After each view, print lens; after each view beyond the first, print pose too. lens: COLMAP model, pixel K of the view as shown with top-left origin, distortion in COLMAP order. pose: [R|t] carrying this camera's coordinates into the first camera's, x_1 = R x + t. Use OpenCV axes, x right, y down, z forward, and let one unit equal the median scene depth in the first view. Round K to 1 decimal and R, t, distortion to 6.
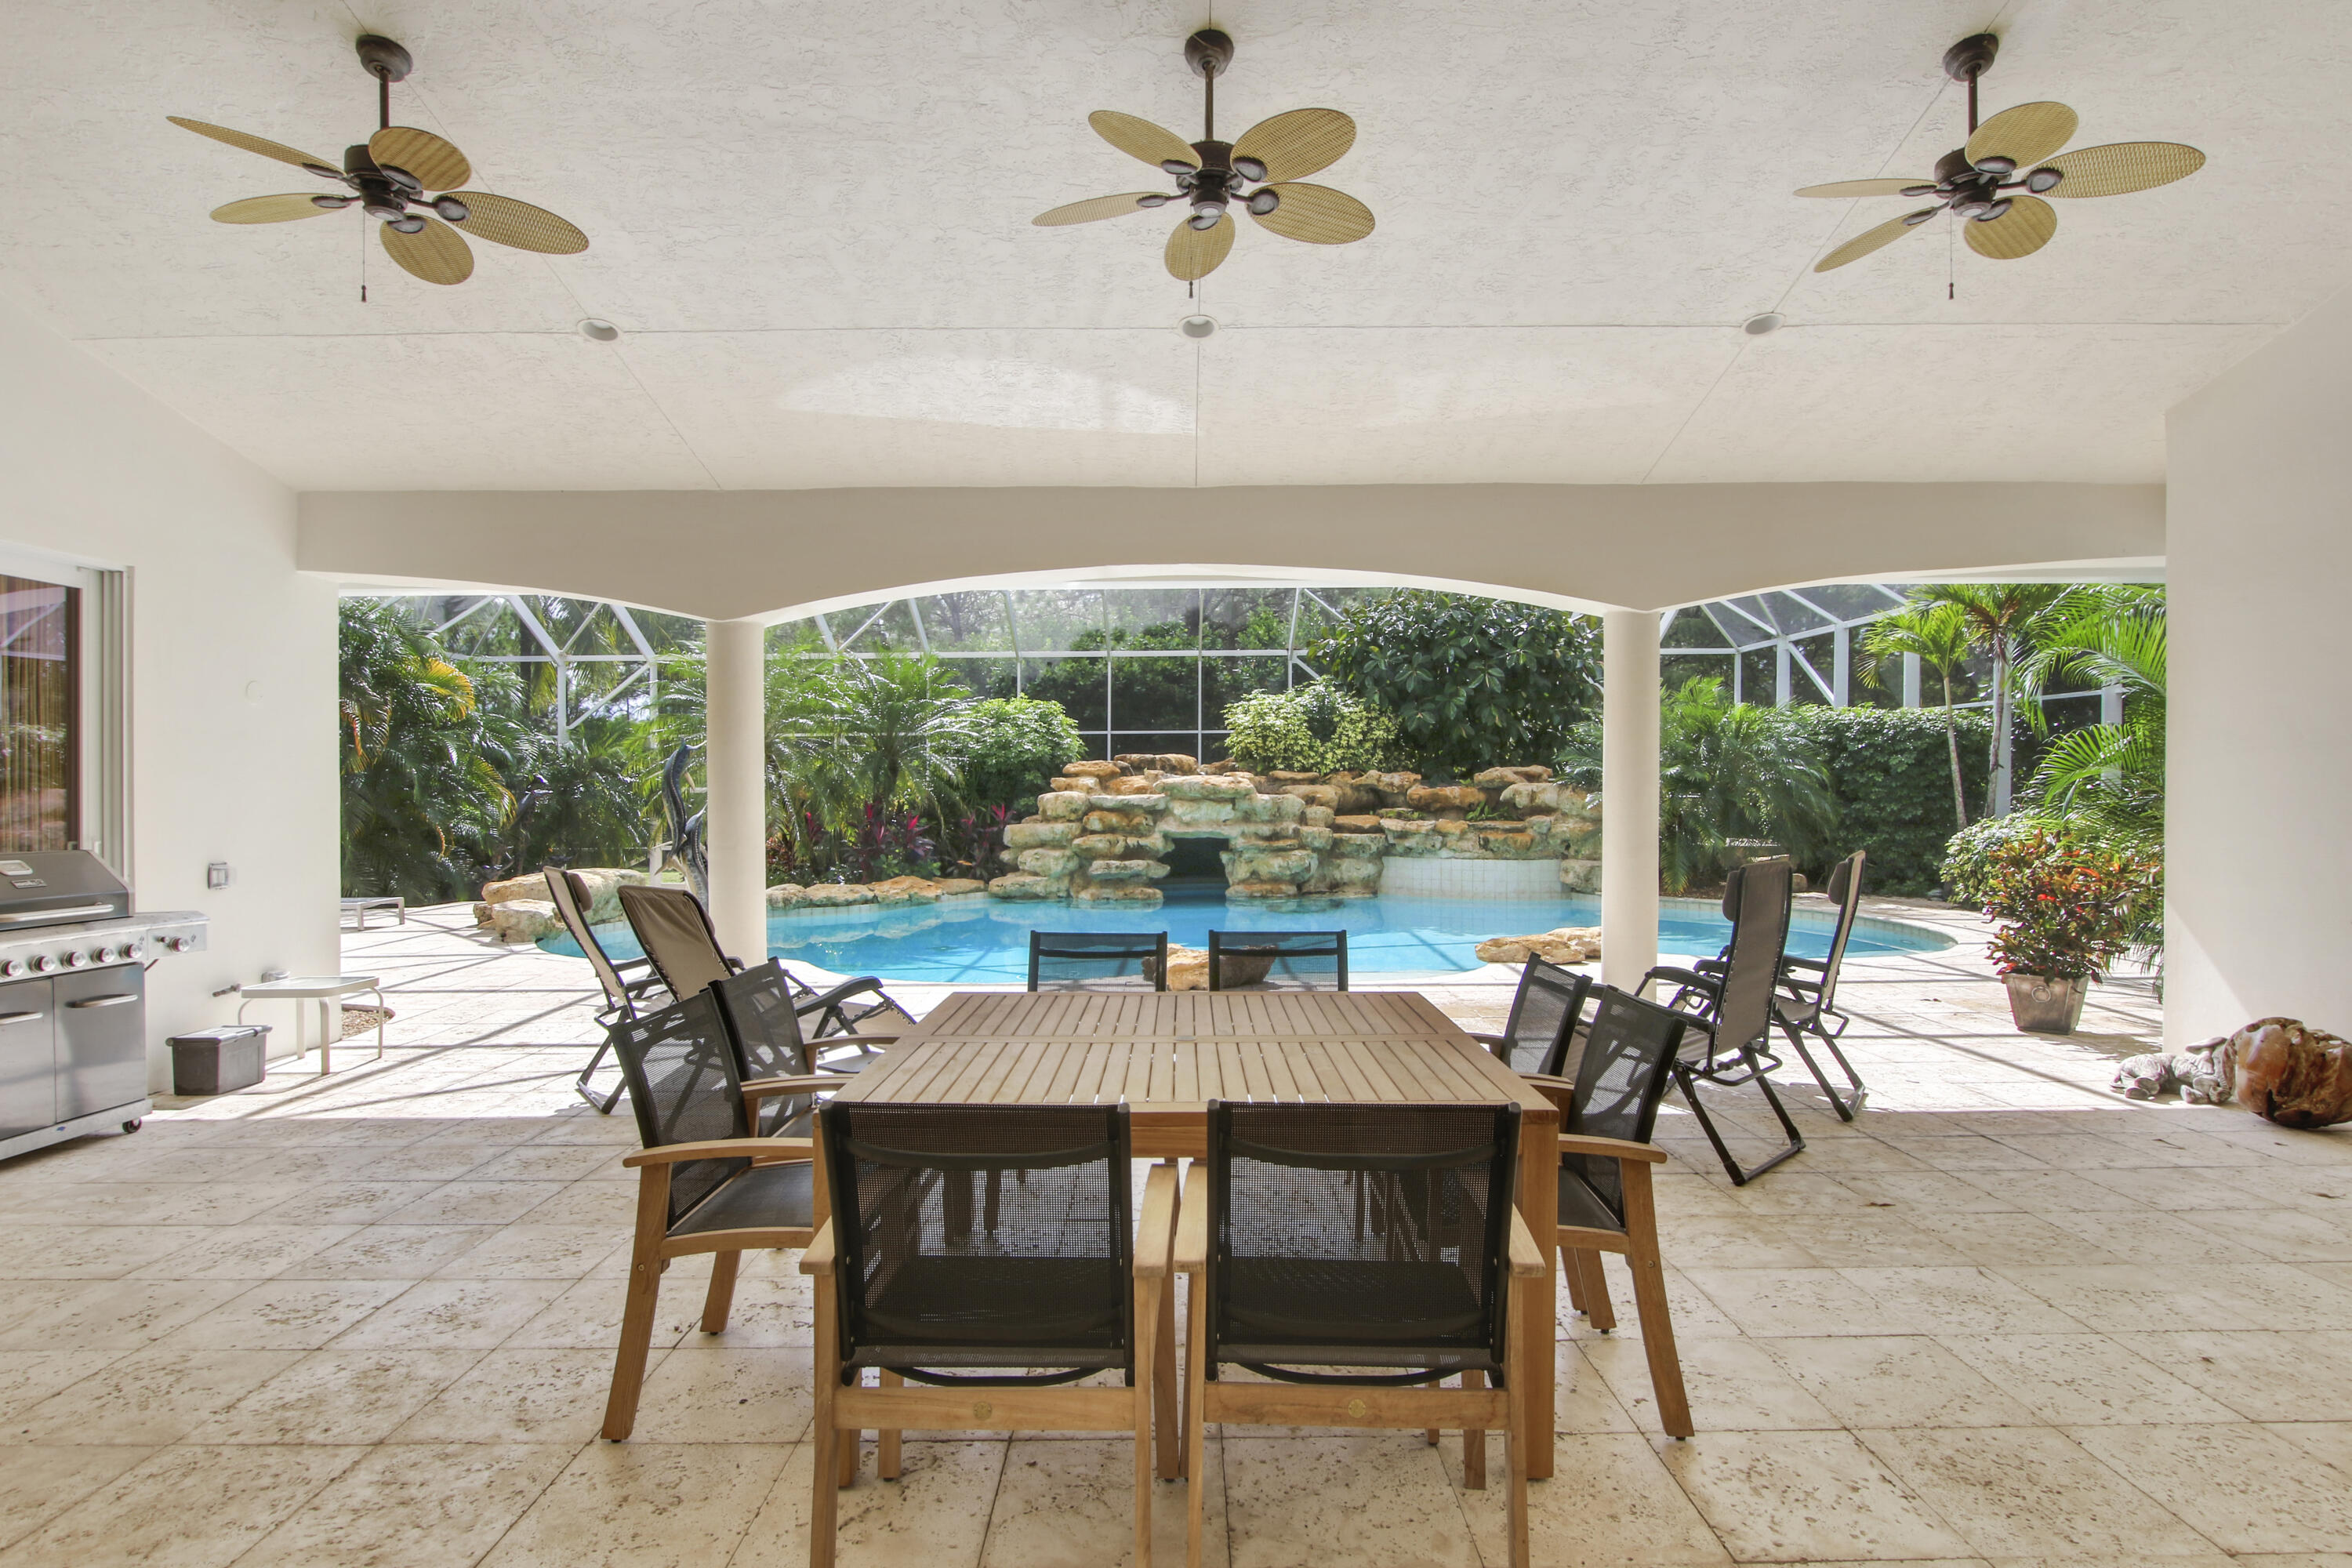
lens RADIAL K [[1215.9, 0, 1179.3], [0, 1215.9, 779.7], [0, 0, 1]] dist [-0.011694, 0.000801]
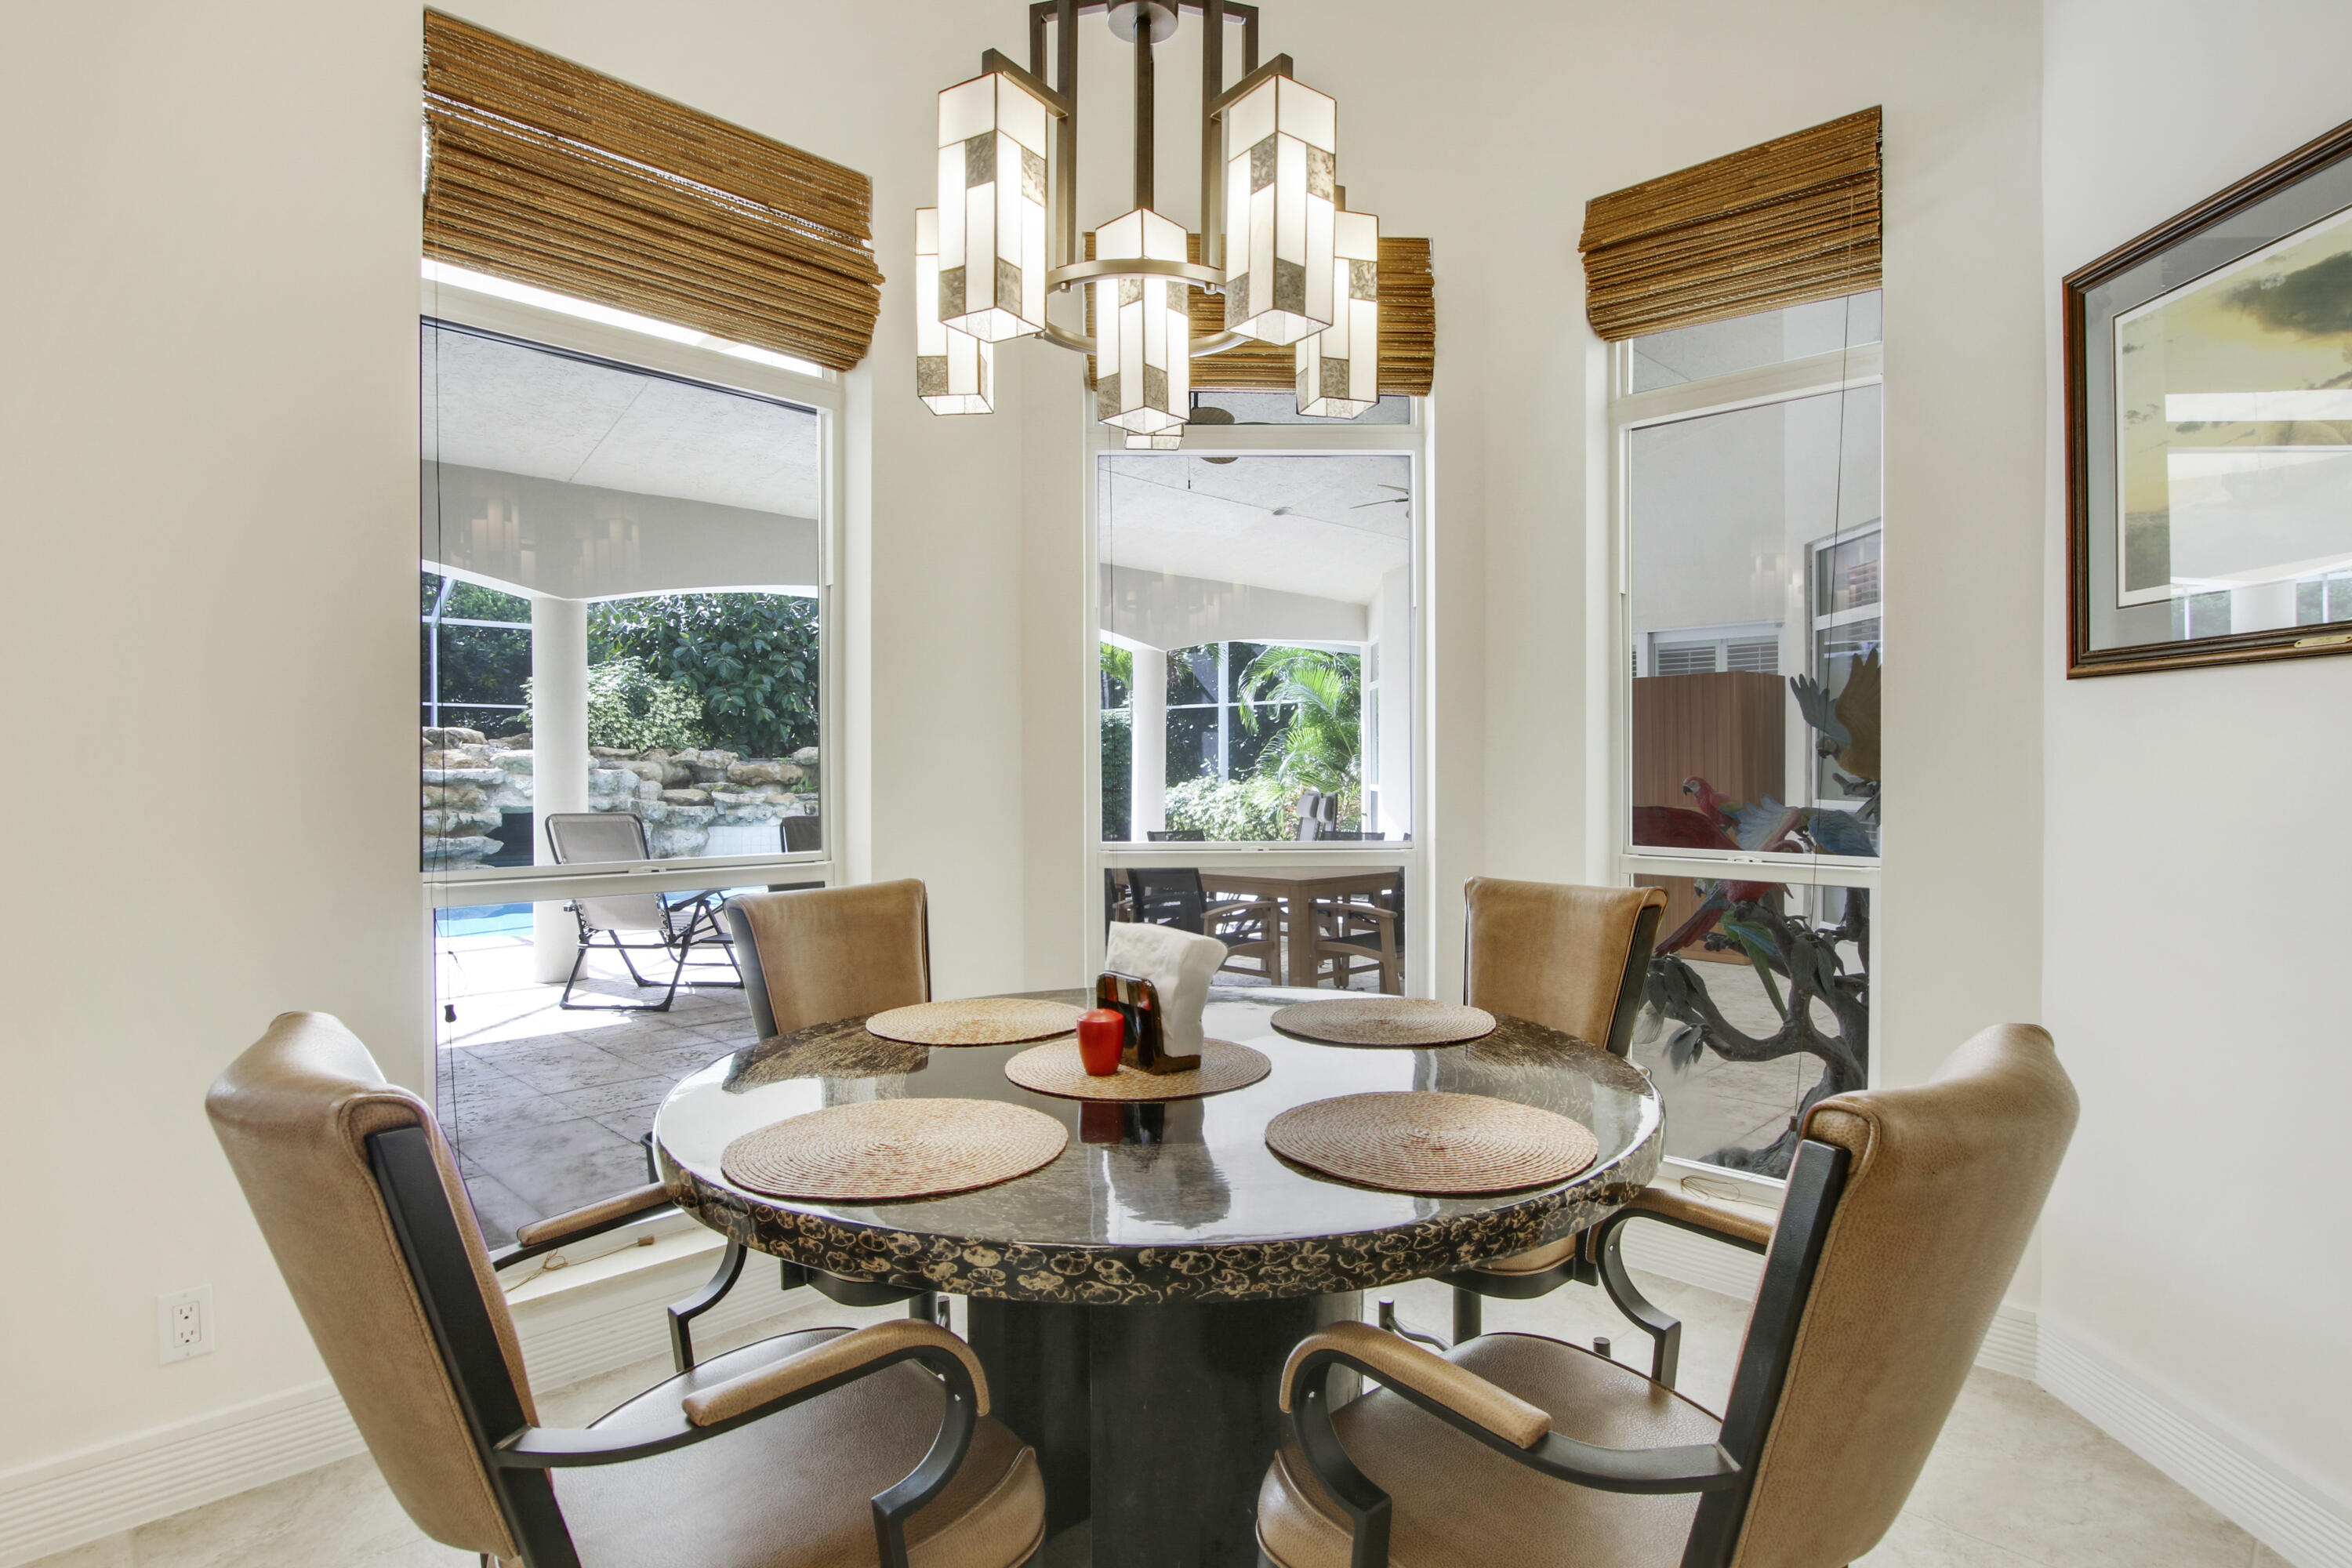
lens RADIAL K [[1215.9, 0, 1179.3], [0, 1215.9, 779.7], [0, 0, 1]] dist [-0.011694, 0.000801]
pose [[0.716580, -0.000544, 0.697504, -0.297080], [-0.006365, 0.999953, 0.007318, 0.010373], [-0.697476, -0.009684, 0.716543, -0.081724]]
